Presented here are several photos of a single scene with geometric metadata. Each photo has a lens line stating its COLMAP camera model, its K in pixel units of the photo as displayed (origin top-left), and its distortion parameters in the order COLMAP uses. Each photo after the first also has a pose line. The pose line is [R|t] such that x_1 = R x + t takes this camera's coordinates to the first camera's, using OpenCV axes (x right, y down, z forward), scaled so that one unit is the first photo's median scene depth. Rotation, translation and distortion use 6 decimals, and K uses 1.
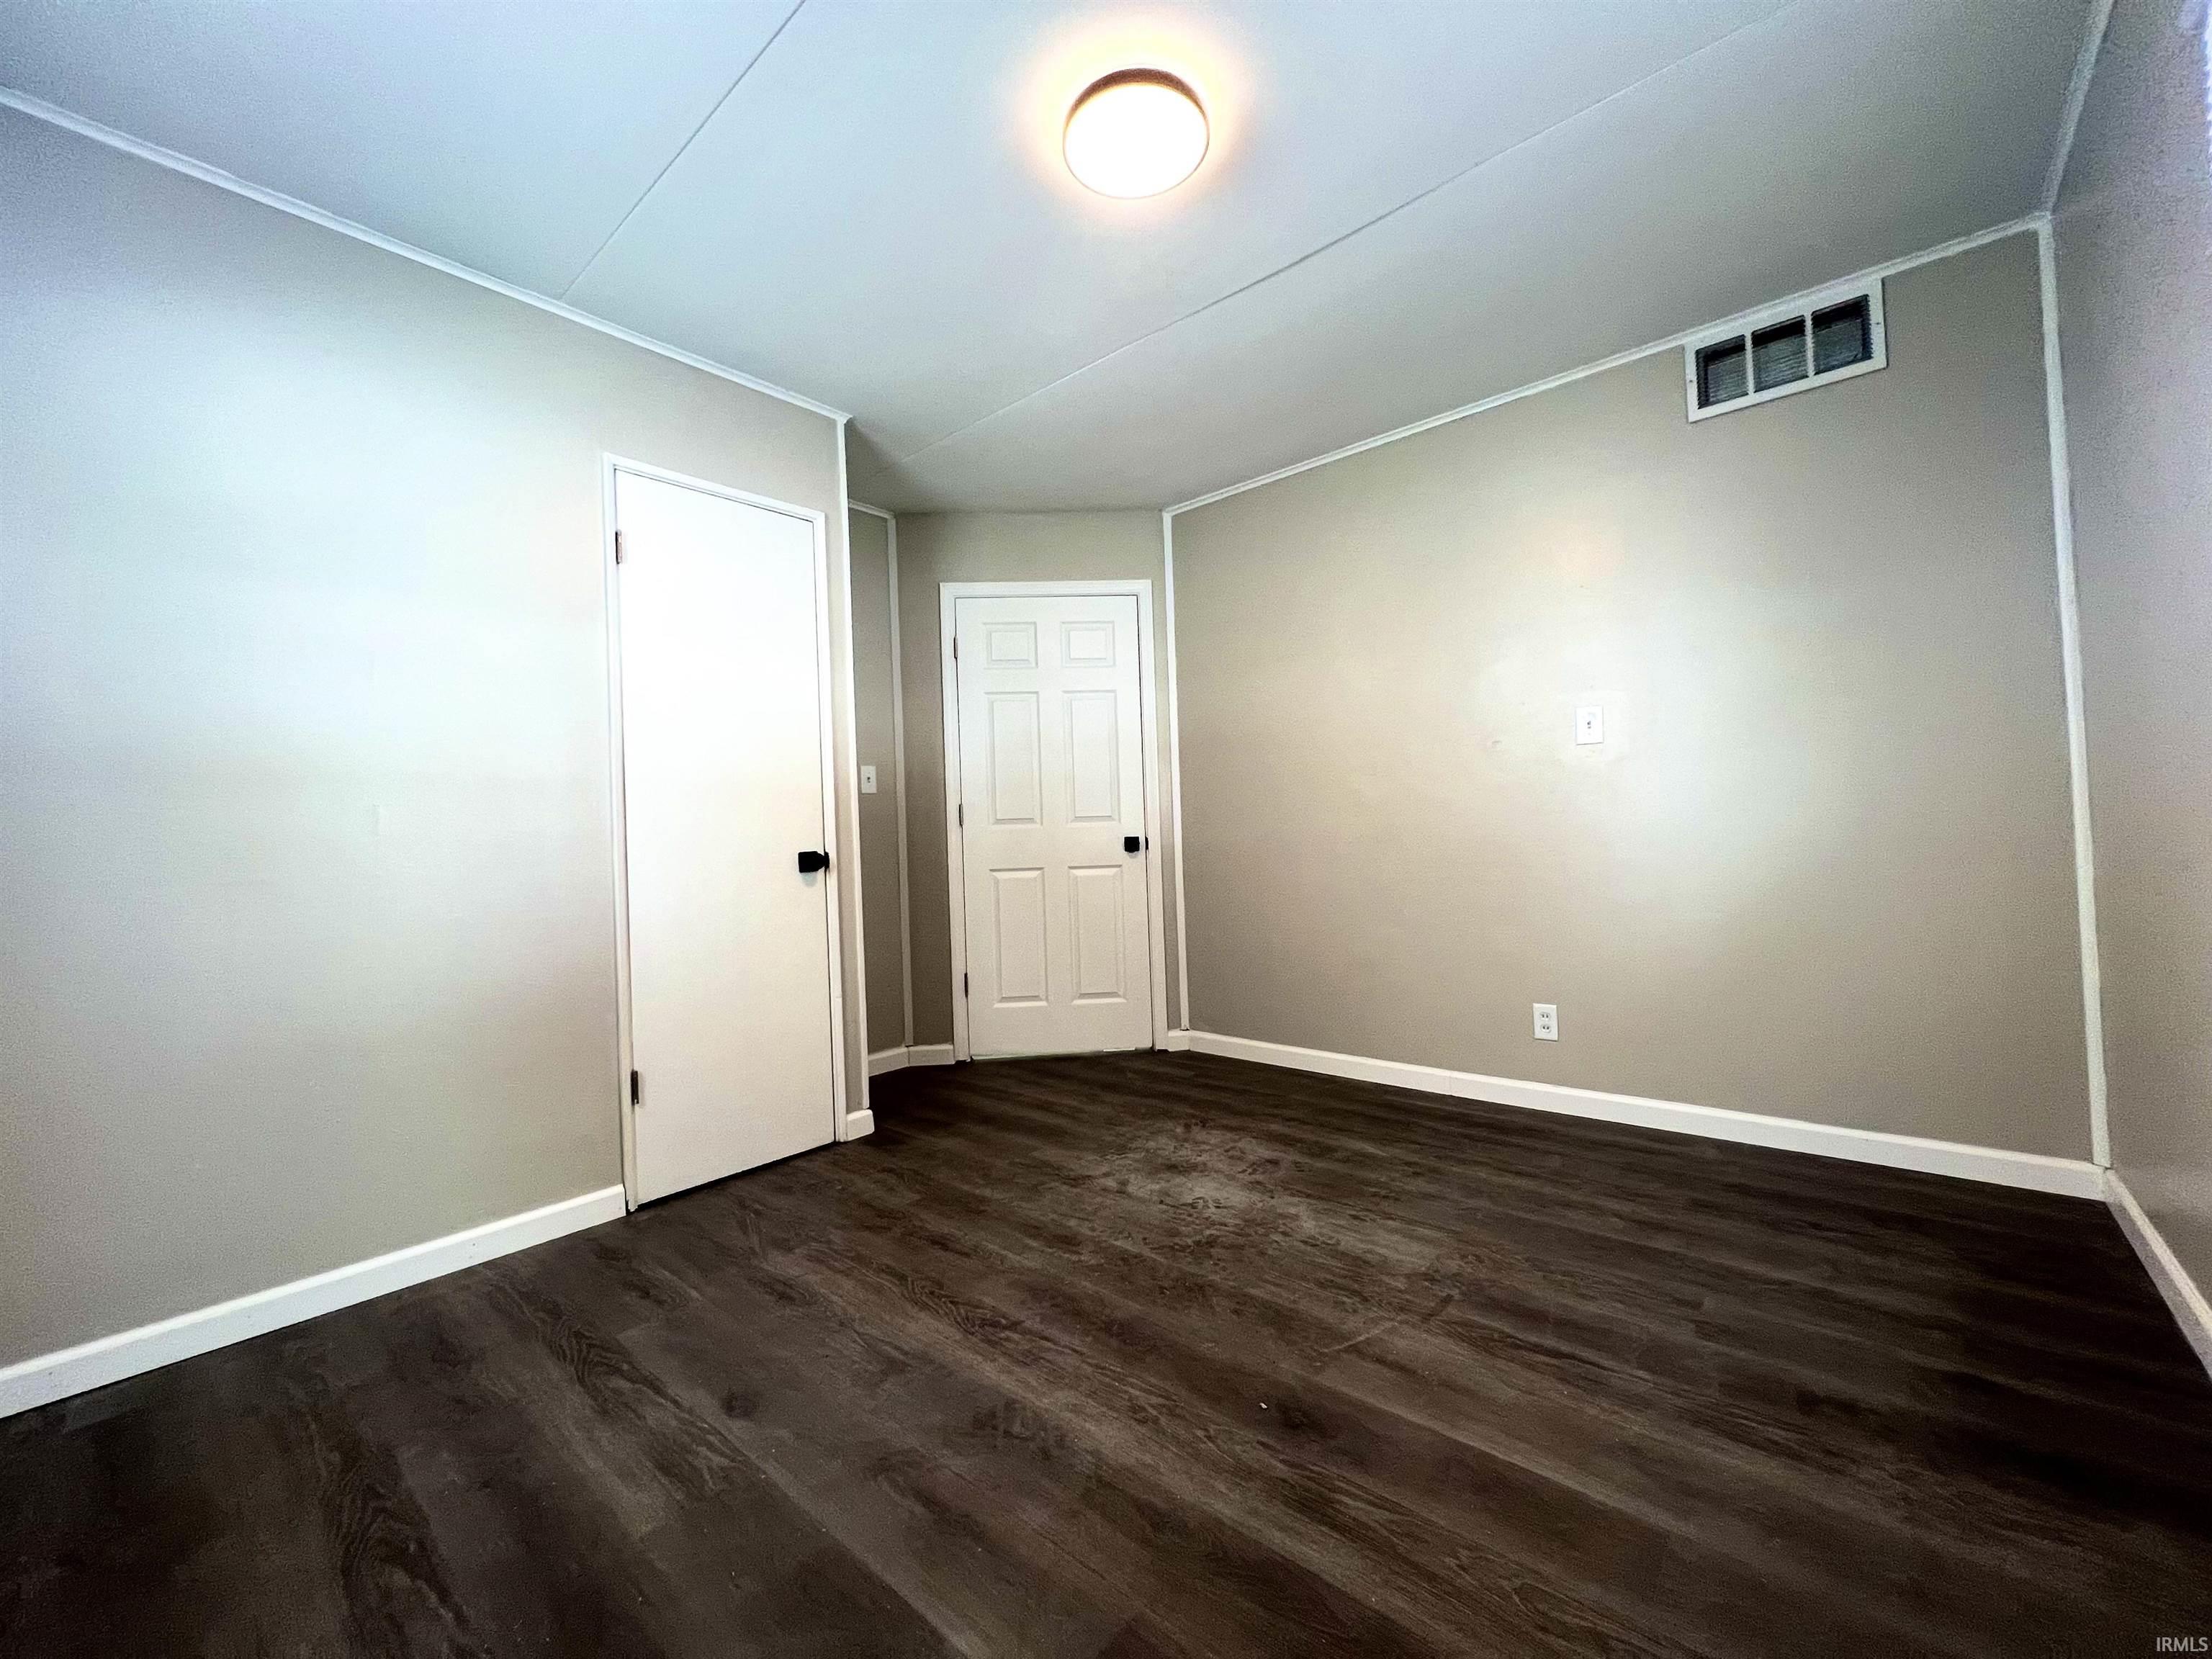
lens RADIAL K [[880.2, 0, 1093.9], [0, 880.2, 824.4], [0, 0, 1]] dist [-0.002883, -0.000363]
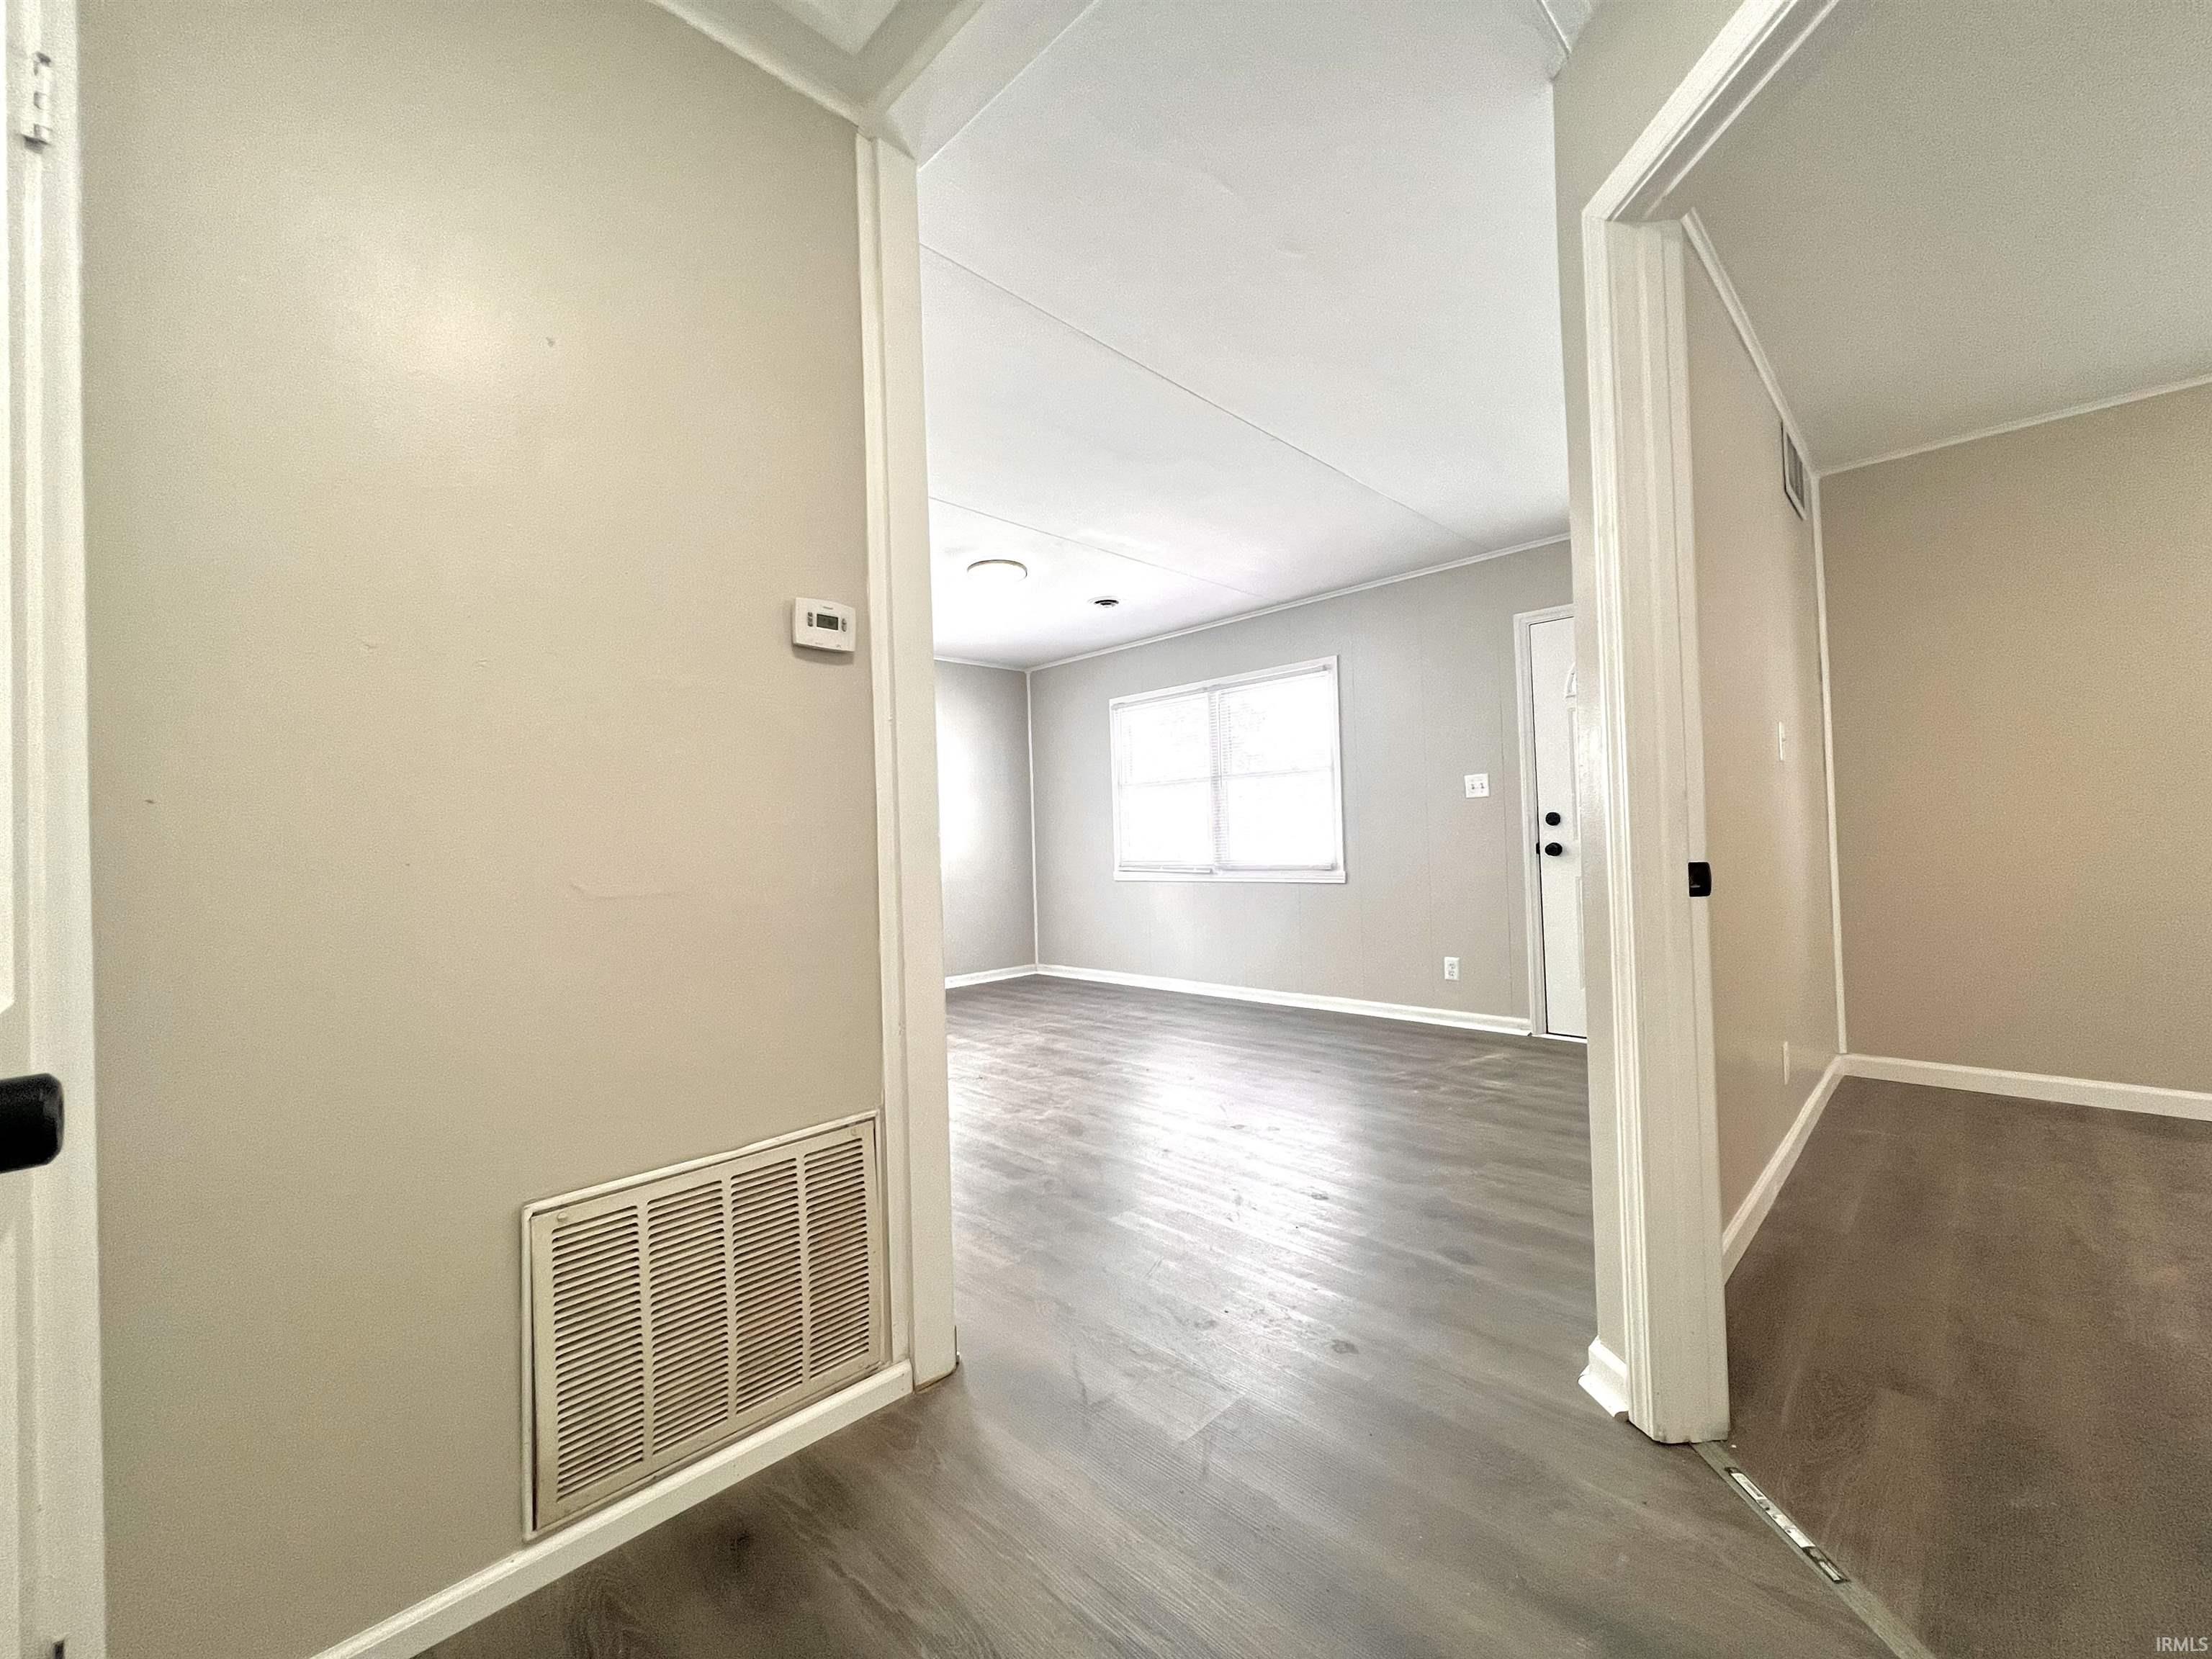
lens RADIAL K [[880.2, 0, 1093.9], [0, 880.2, 824.4], [0, 0, 1]] dist [-0.002883, -0.000363]
pose [[0.067518, 0.051566, 0.996385, -0.665786], [0.010533, 0.998571, -0.052393, 0.032690], [-0.997662, 0.014033, 0.066878, 2.489463]]
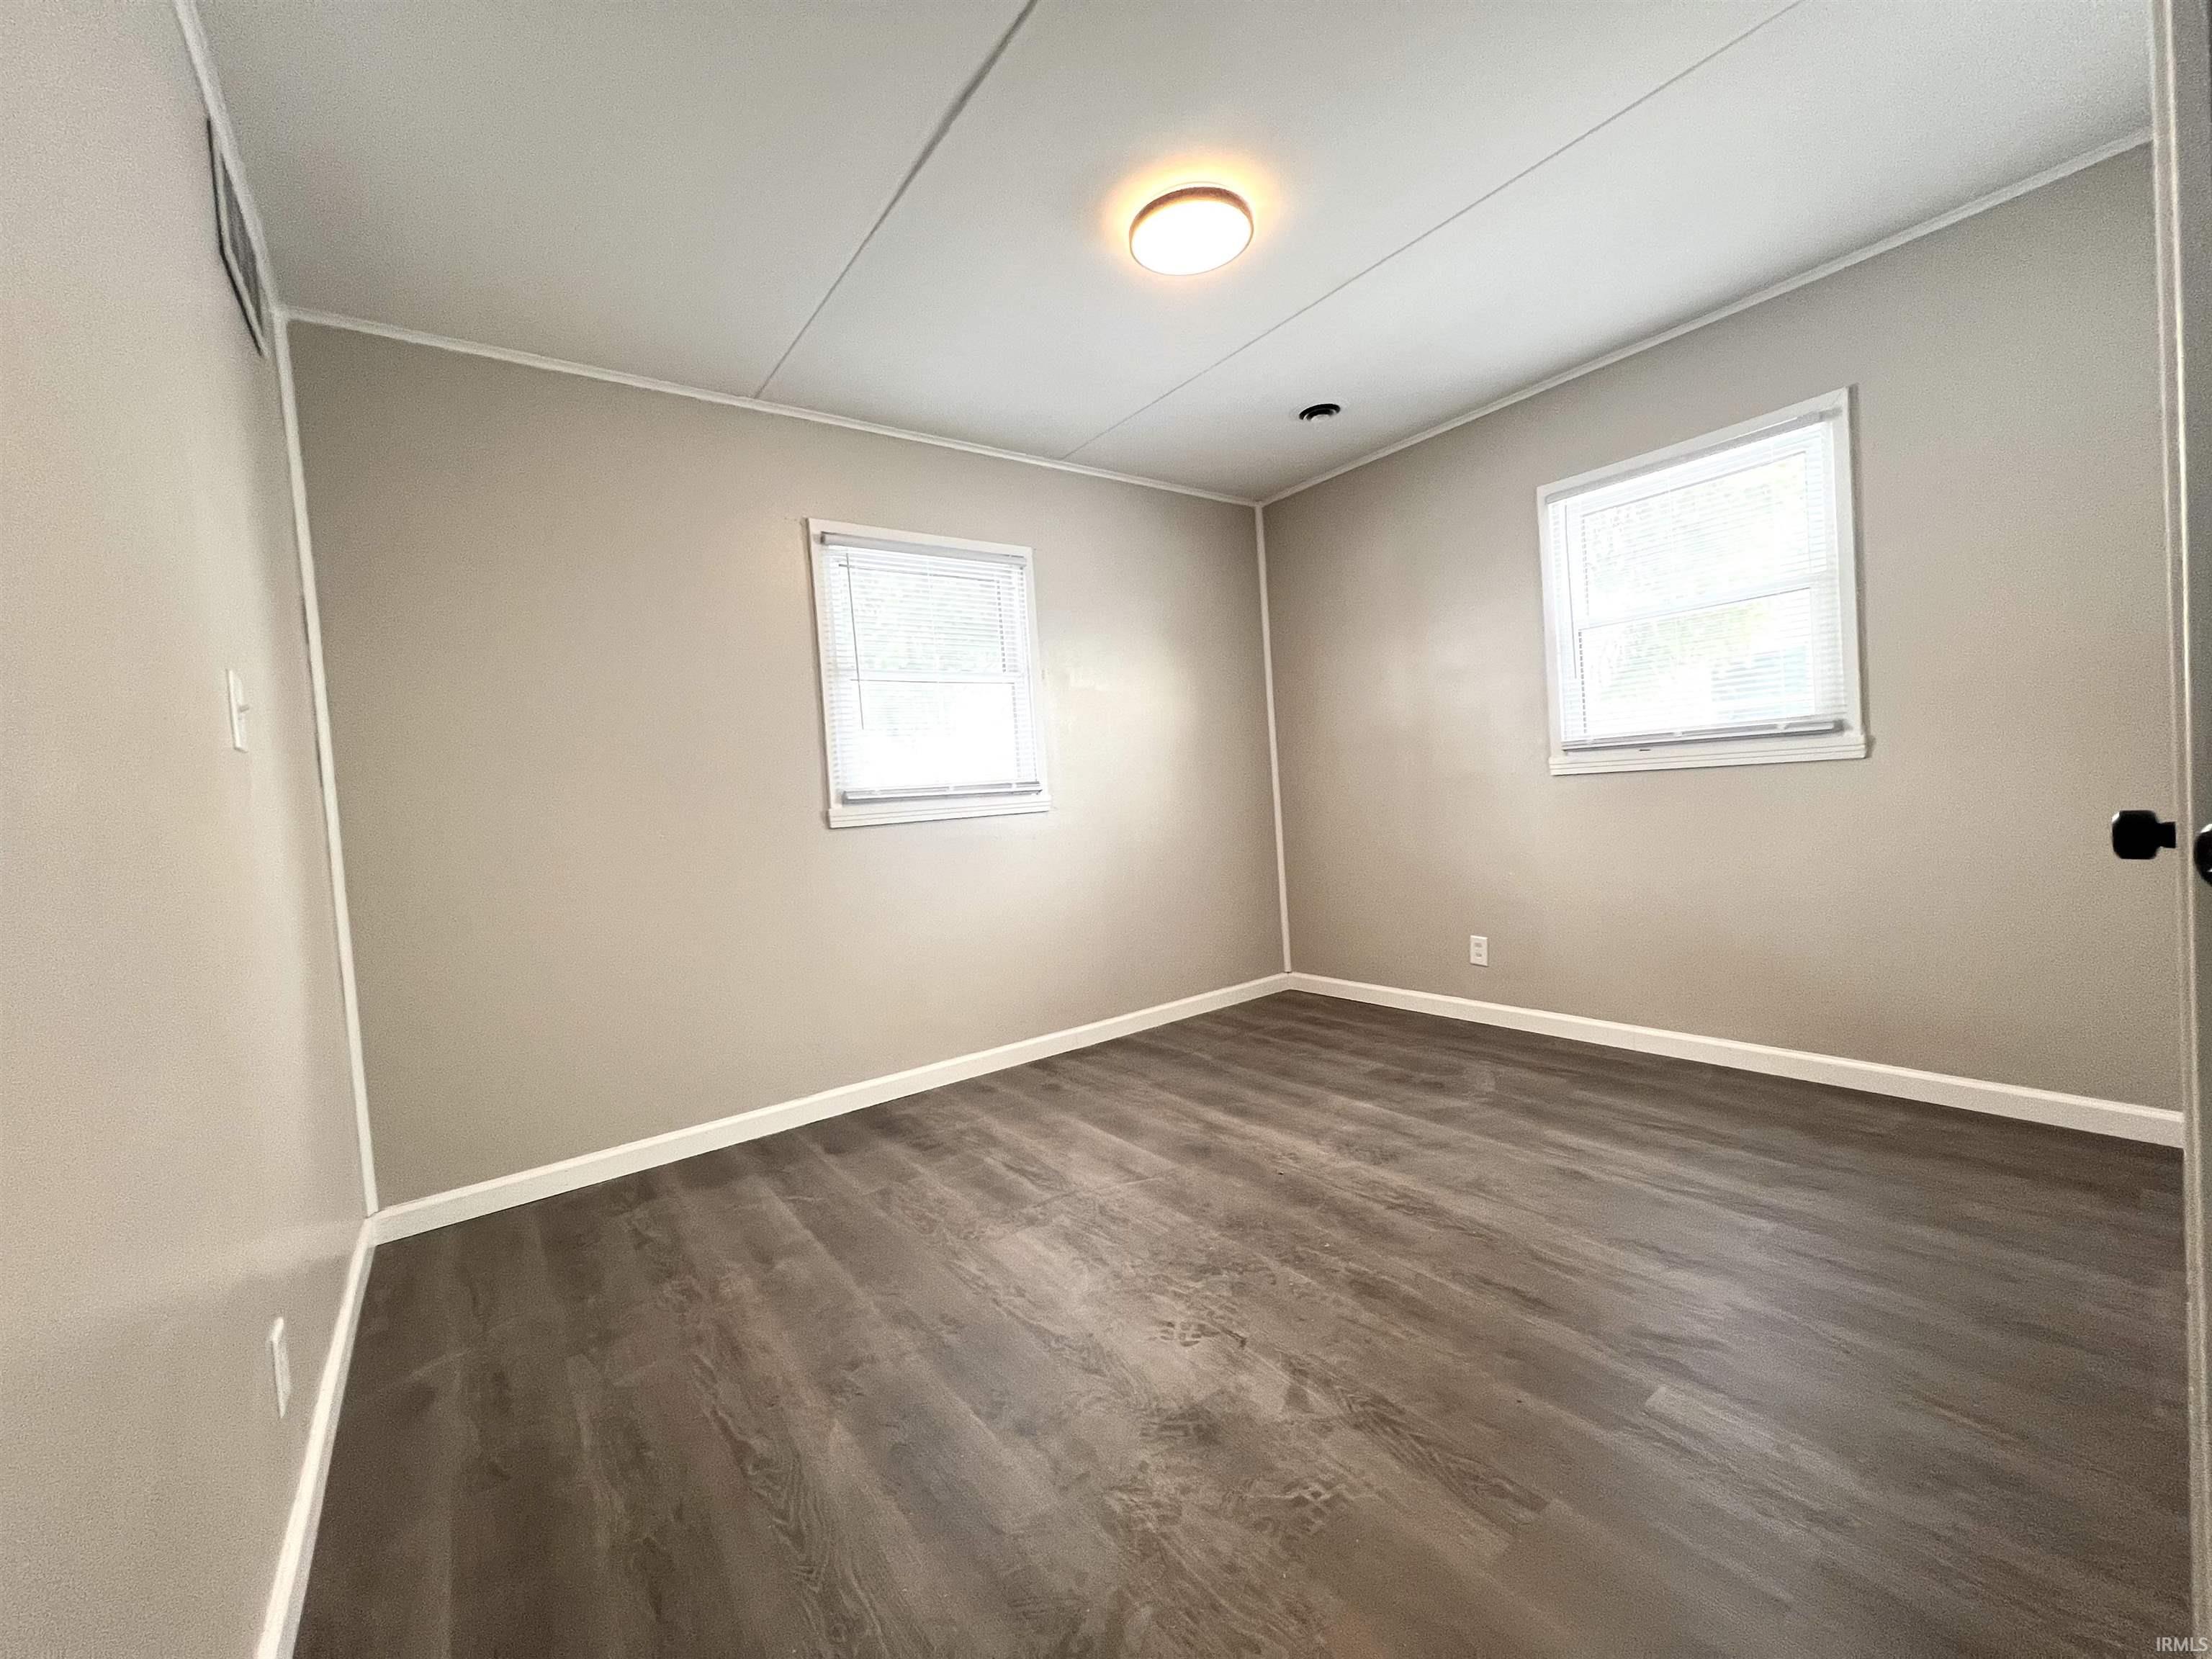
lens RADIAL K [[880.2, 0, 1093.9], [0, 880.2, 824.4], [0, 0, 1]] dist [-0.002883, -0.000363]
pose [[-0.971721, 0.099713, 0.214046, -0.000711], [0.104123, 0.994520, 0.009398, -0.009846], [-0.211936, 0.031420, -0.976778, 2.024453]]
